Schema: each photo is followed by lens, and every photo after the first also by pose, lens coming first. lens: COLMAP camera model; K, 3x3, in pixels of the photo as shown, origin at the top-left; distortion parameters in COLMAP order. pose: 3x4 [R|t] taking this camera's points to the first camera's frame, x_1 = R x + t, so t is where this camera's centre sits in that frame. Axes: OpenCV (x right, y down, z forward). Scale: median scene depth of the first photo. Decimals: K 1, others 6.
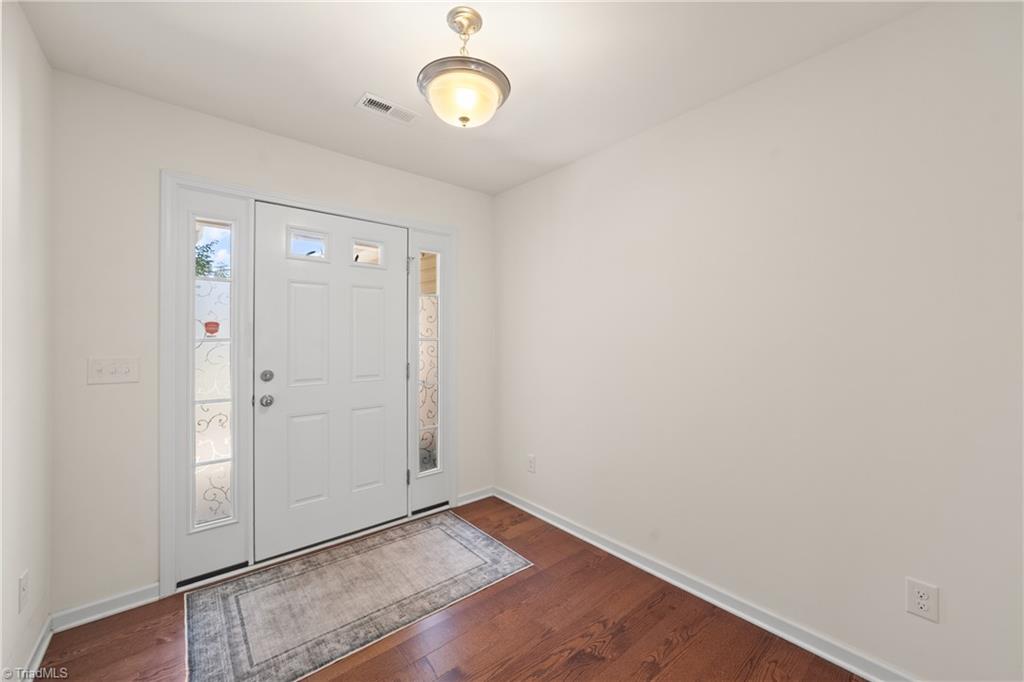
lens RADIAL K [[396.1, 0, 508.2], [0, 396.1, 339.2], [0, 0, 1]] dist [-0.004395, -0.000322]
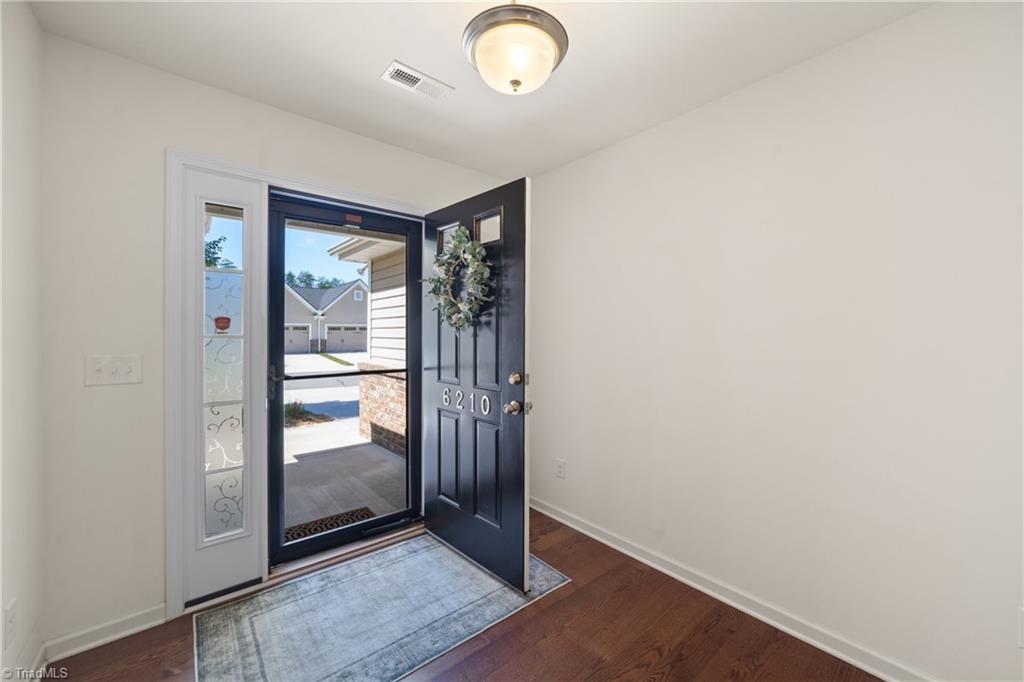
lens RADIAL K [[396.1, 0, 515.8], [0, 396.1, 339.3], [0, 0, 1]] dist [-0.004395, -0.000322]
pose [[0.999999, 0.000464, 0.001383, -0.081095], [-0.000473, 0.999982, 0.006056, 0.001660], [-0.001380, -0.006057, 0.999981, 0.095623]]
